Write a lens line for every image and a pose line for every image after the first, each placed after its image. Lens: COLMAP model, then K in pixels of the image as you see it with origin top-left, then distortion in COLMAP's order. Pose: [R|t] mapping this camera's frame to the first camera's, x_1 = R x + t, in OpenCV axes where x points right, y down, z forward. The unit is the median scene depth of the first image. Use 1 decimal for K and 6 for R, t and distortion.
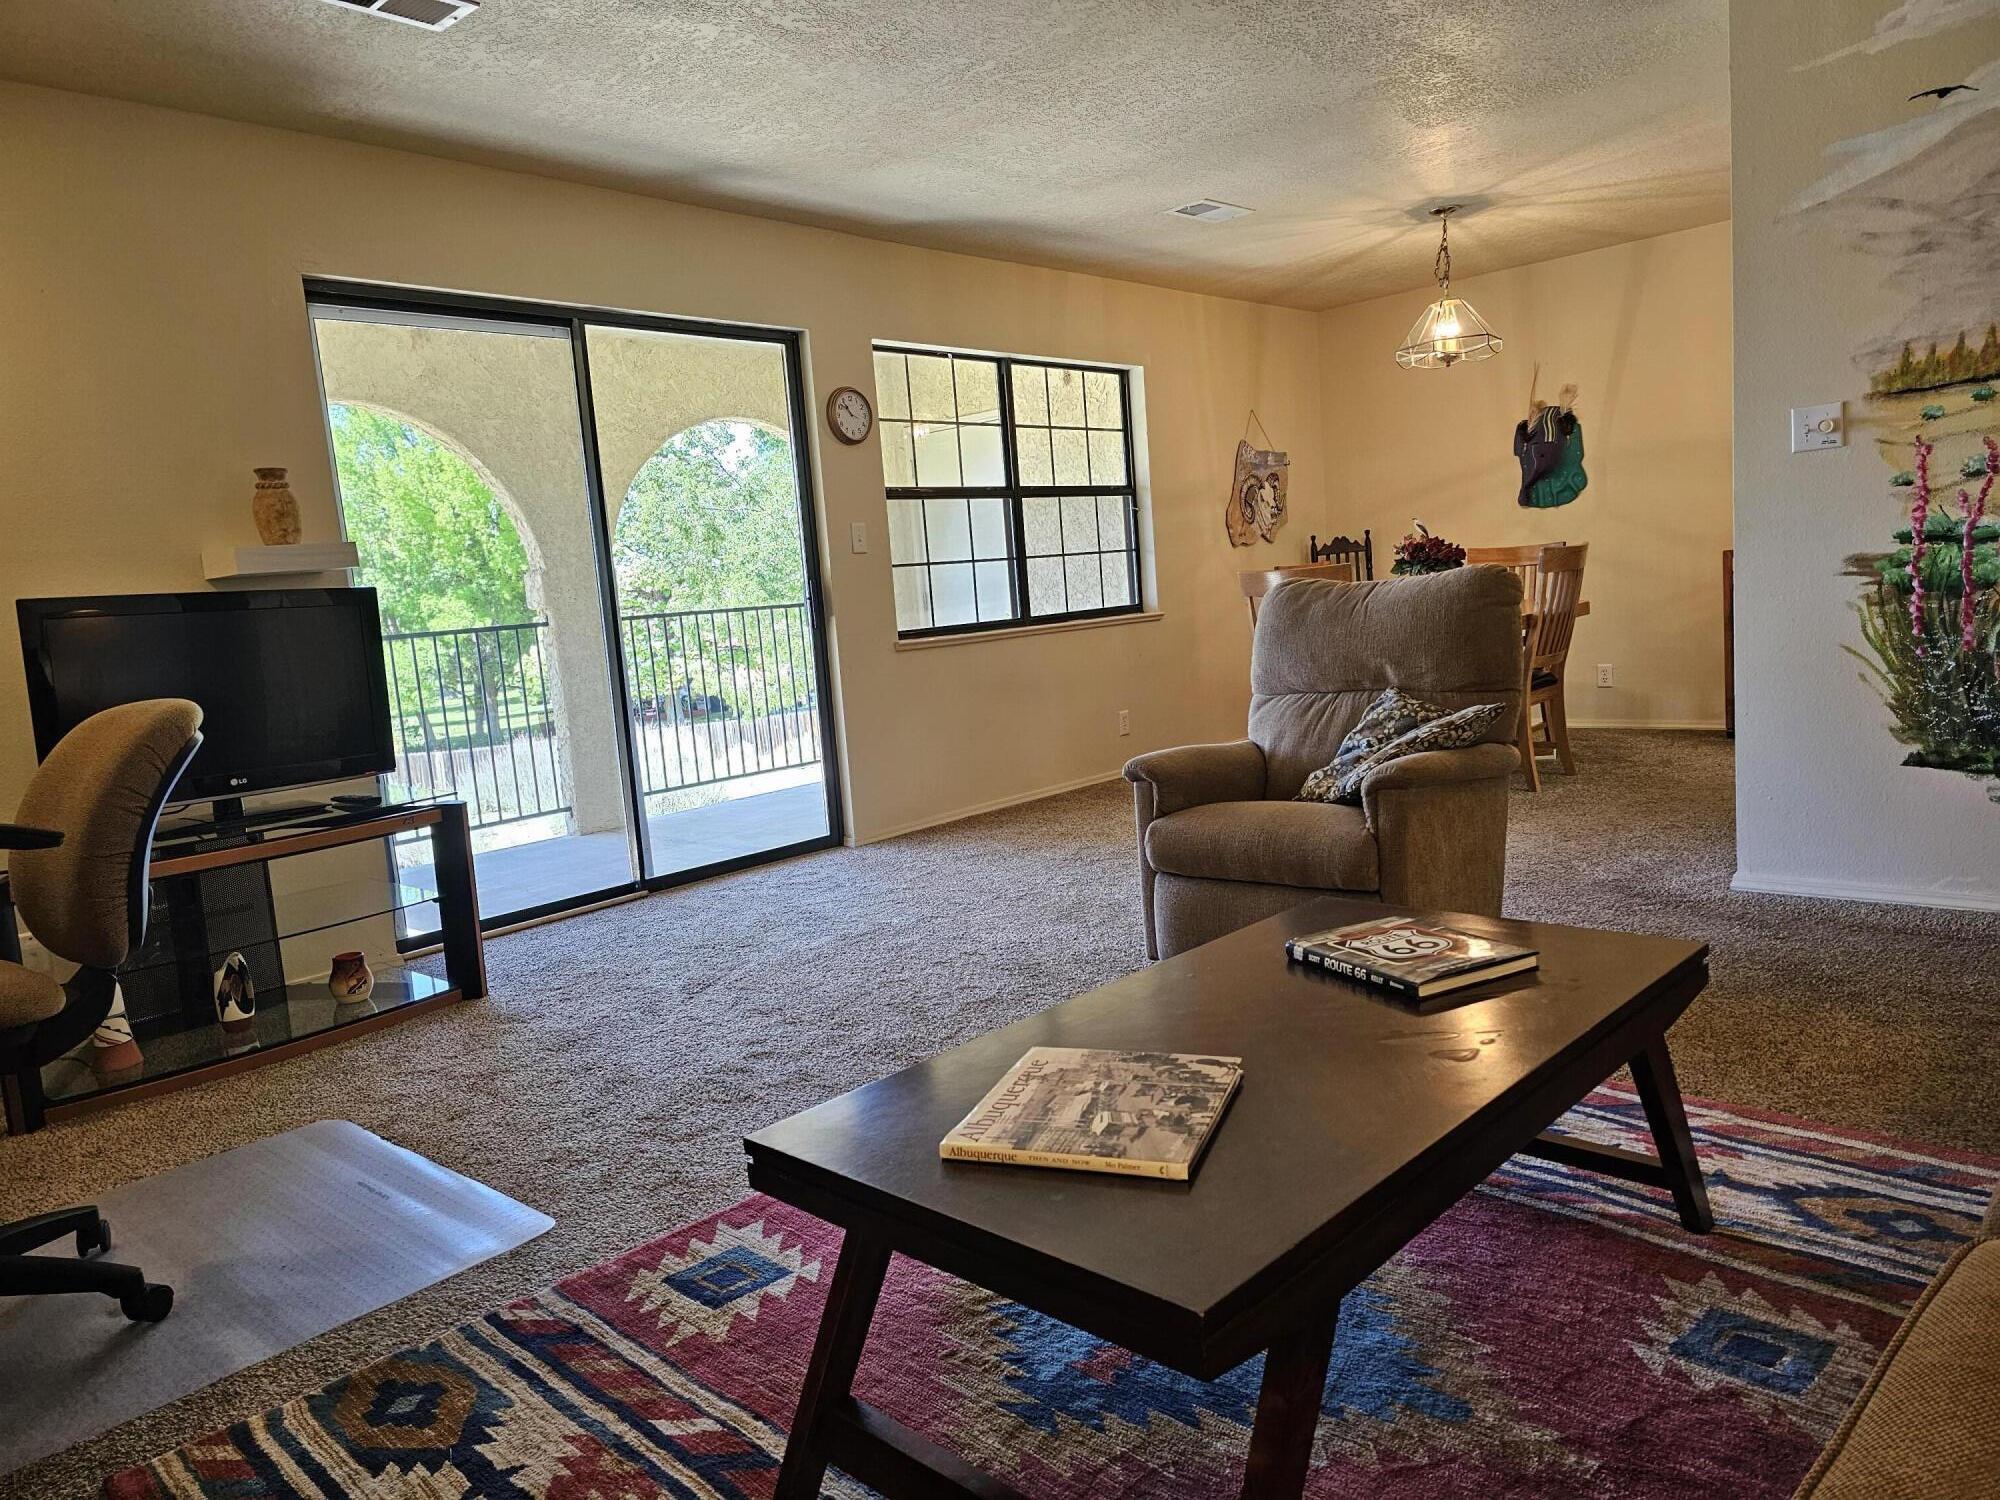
lens RADIAL K [[1341.9, 0, 1003.1], [0, 1341.9, 724.8], [0, 0, 1]] dist [0.041874, 0.000662]
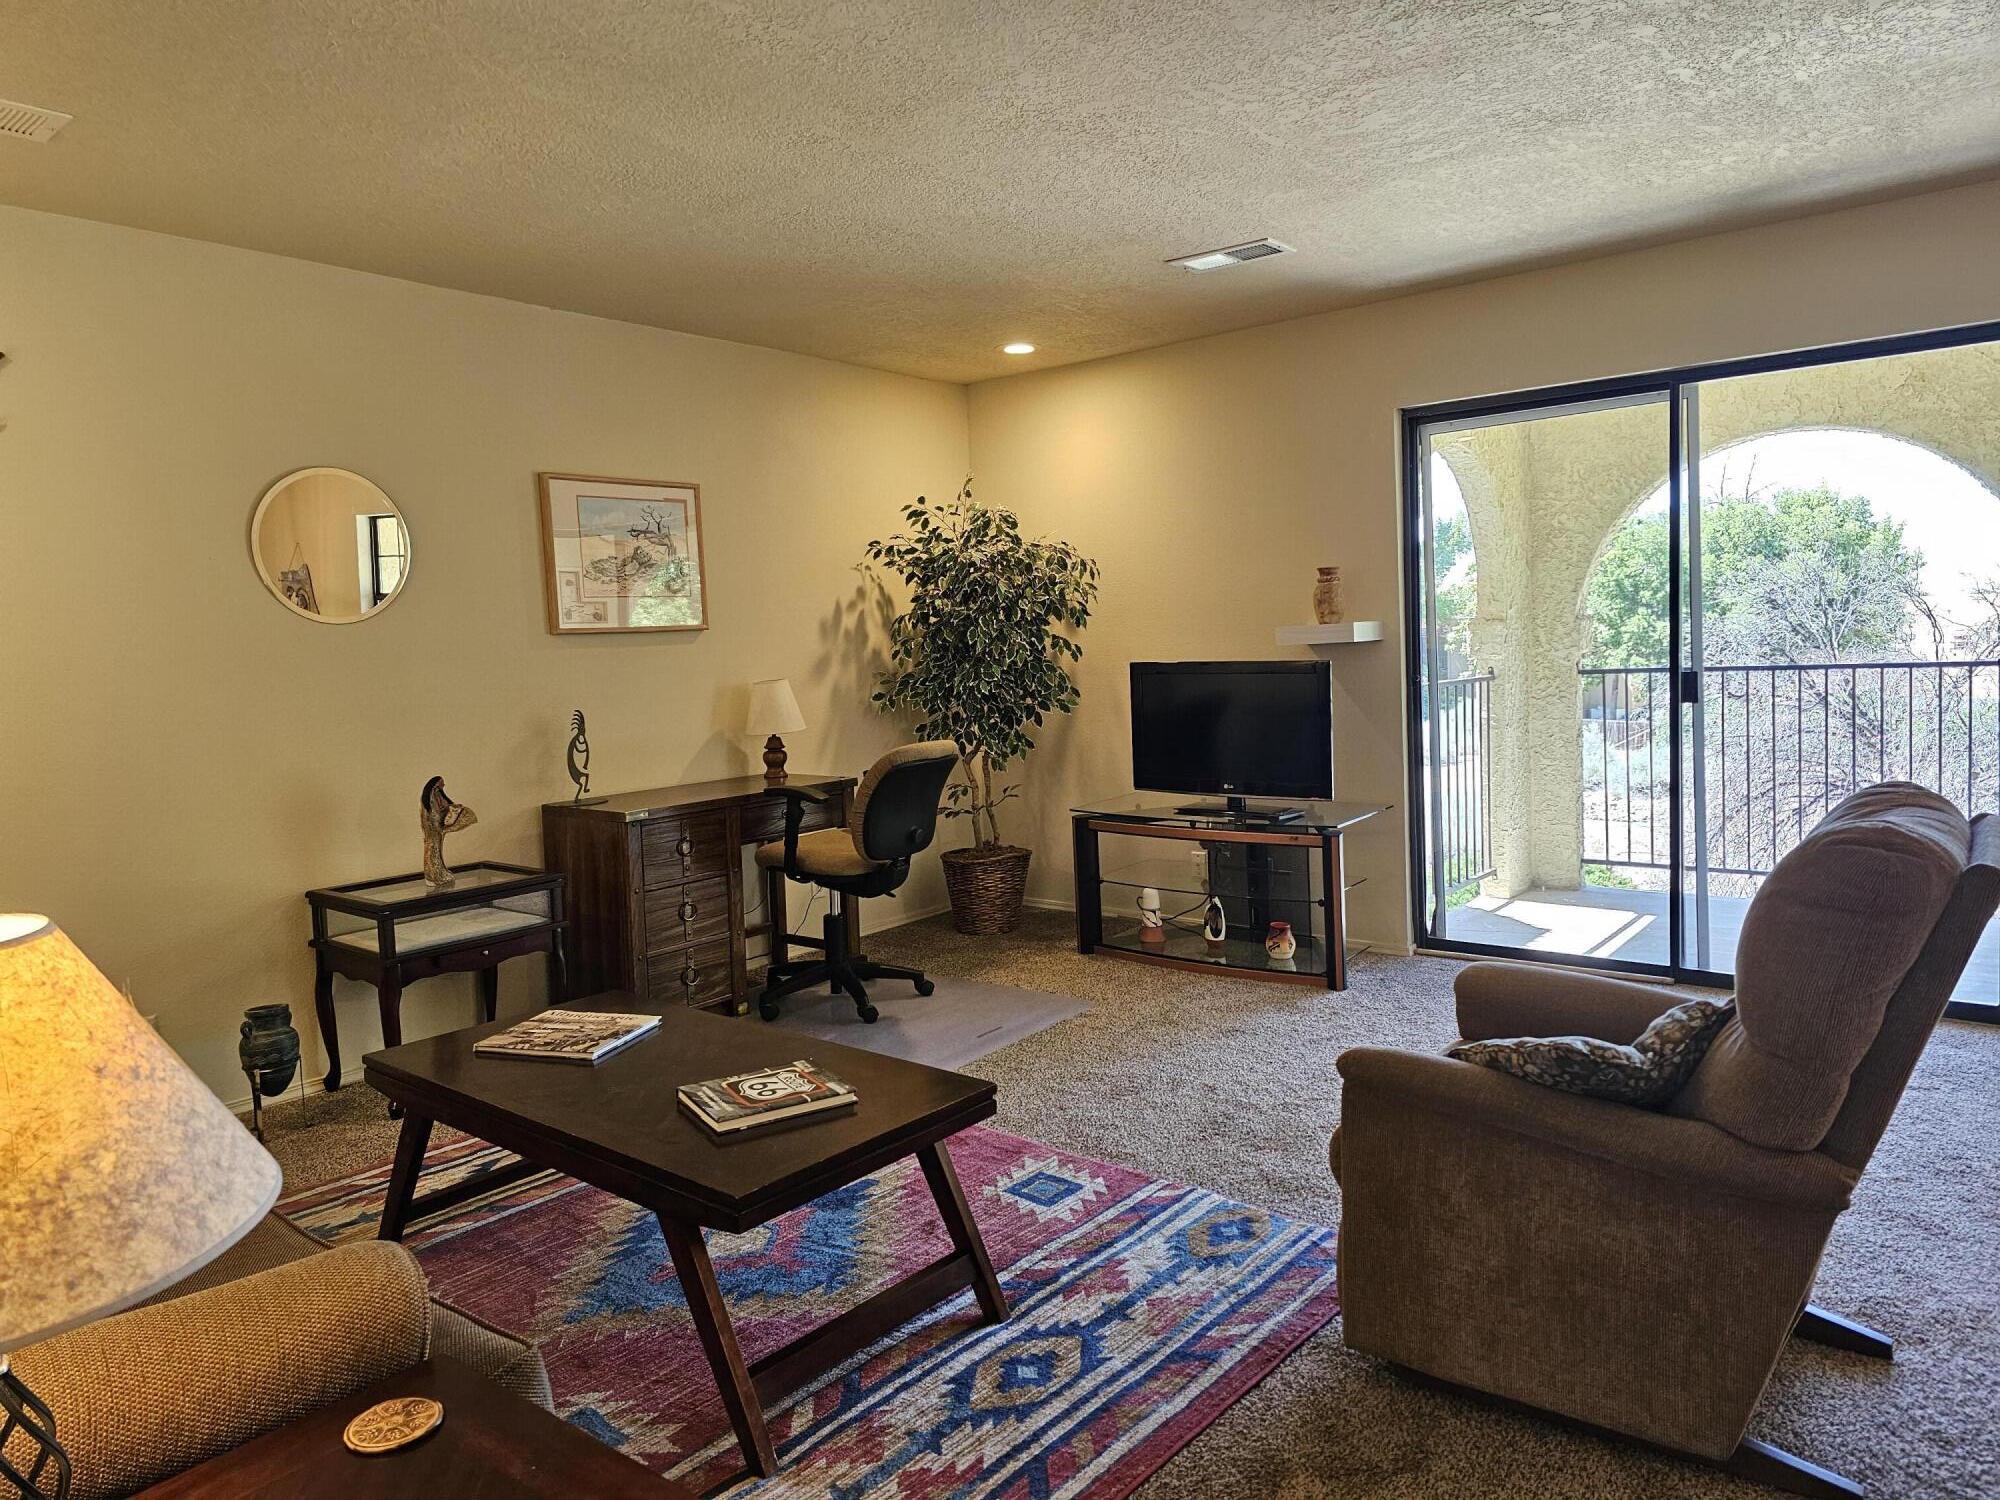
lens RADIAL K [[1341.9, 0, 1003.1], [0, 1341.9, 724.8], [0, 0, 1]] dist [0.041874, 0.000662]
pose [[0.073185, 0.142425, -0.987096, 0.950576], [-0.073404, 0.987835, 0.137090, -0.229457], [0.994613, 0.062424, 0.082750, 0.677614]]
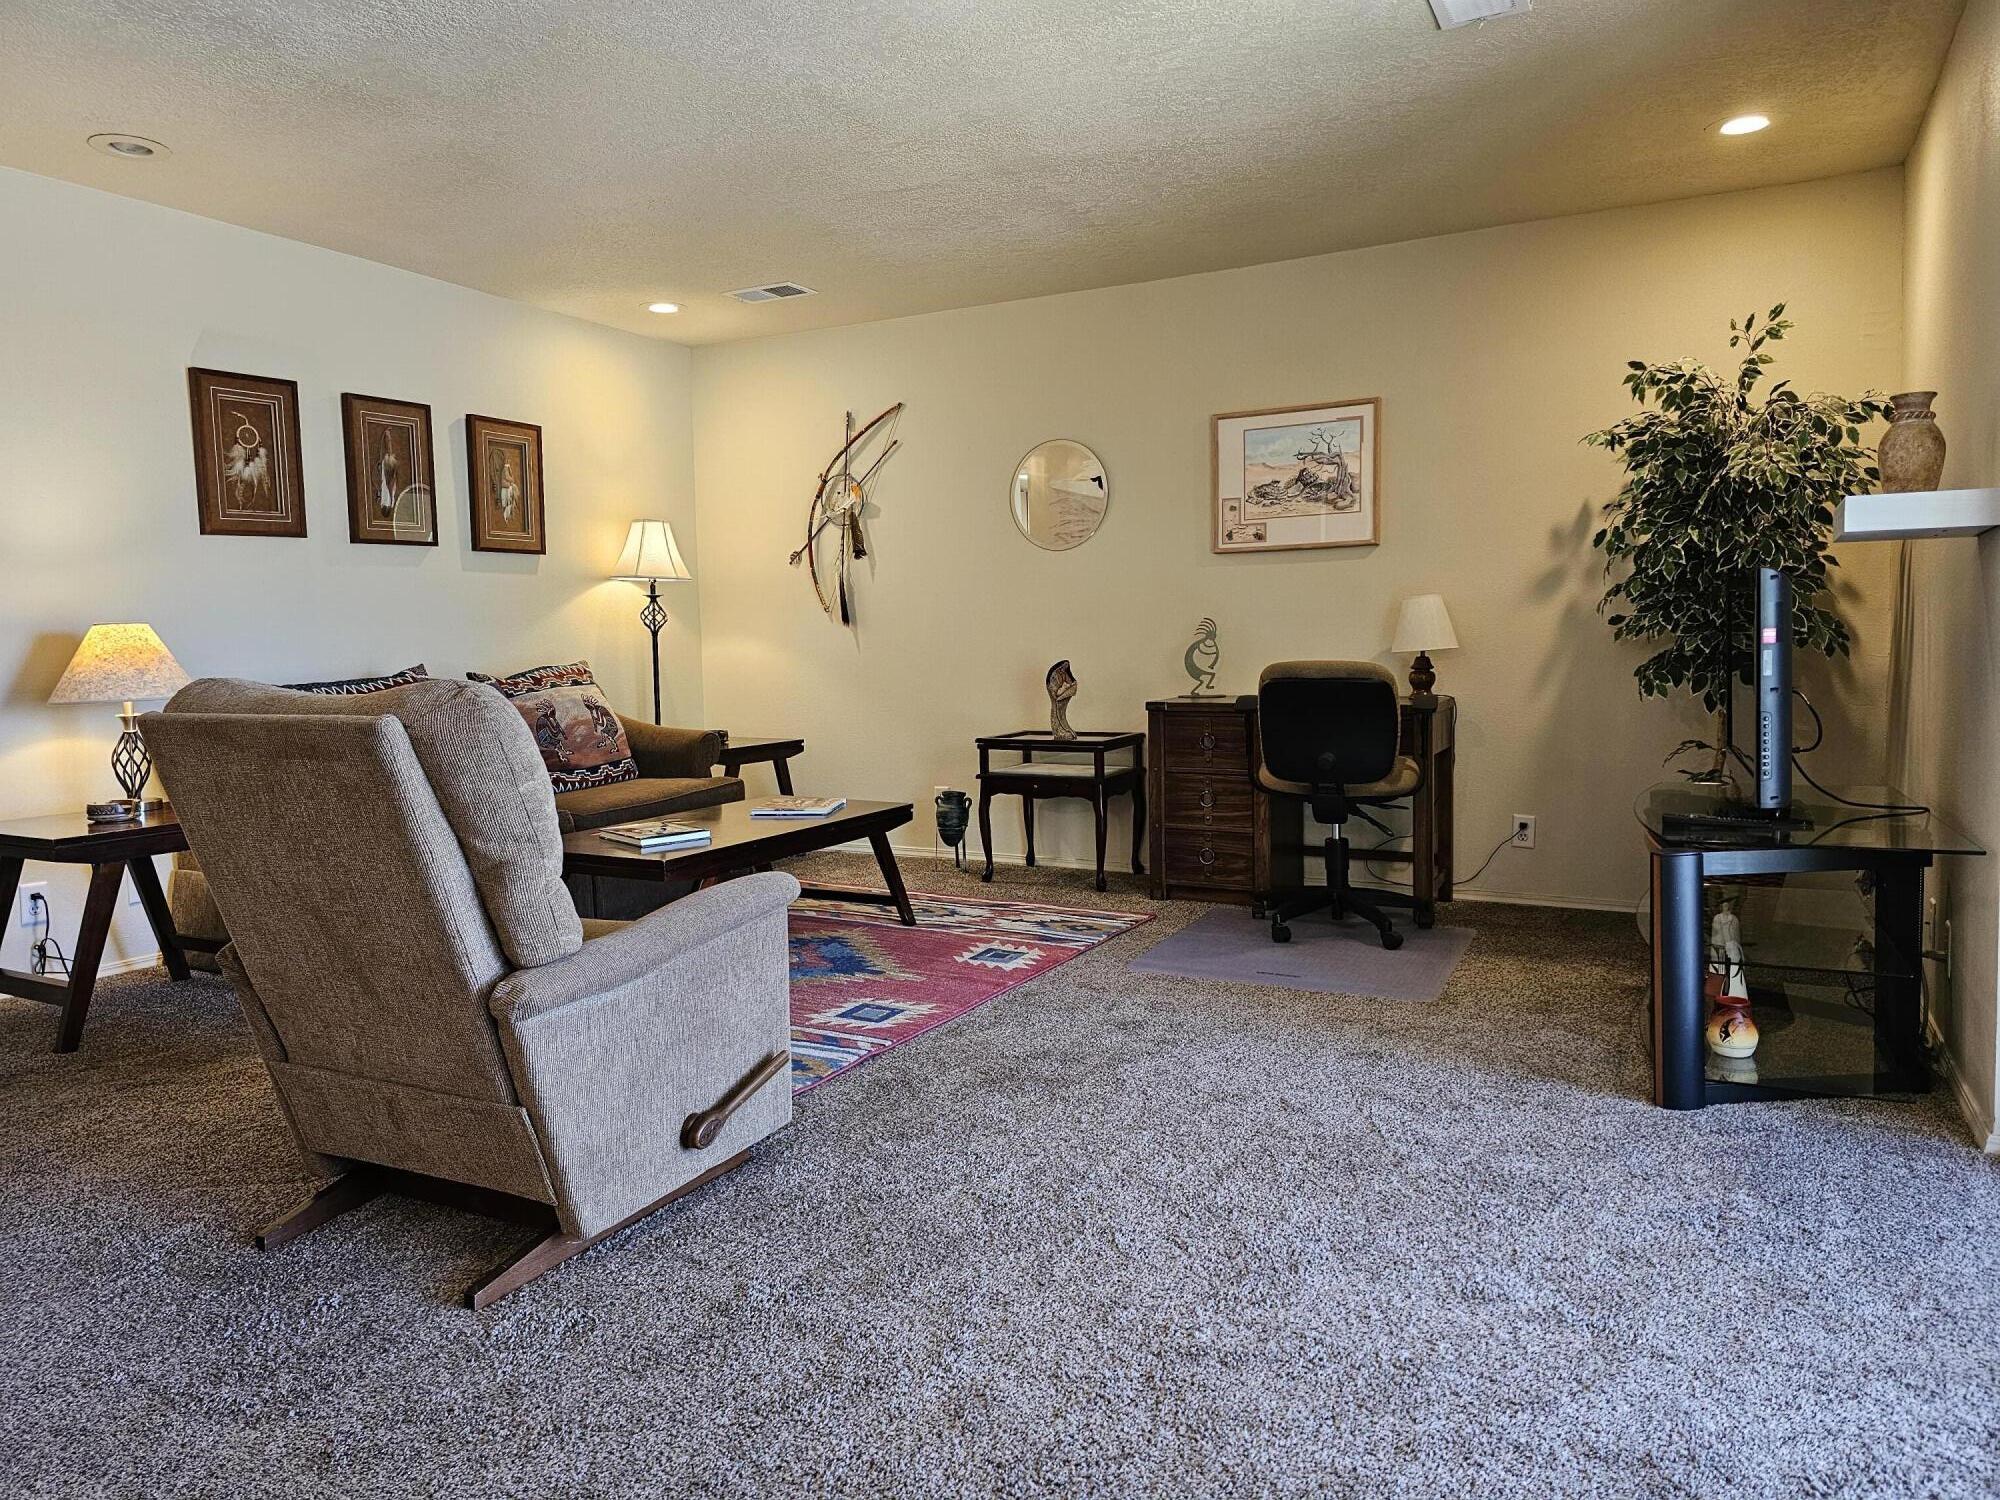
lens RADIAL K [[1365.2, 0, 1000.0], [0, 1365.2, 750.0], [0, 0, 1]] dist [0.044092, -0.000337]
pose [[-0.965066, 0.119895, -0.232967, 0.172729], [0.071339, 0.975806, 0.206670, -0.226477], [0.252109, 0.182831, -0.950270, 1.932810]]
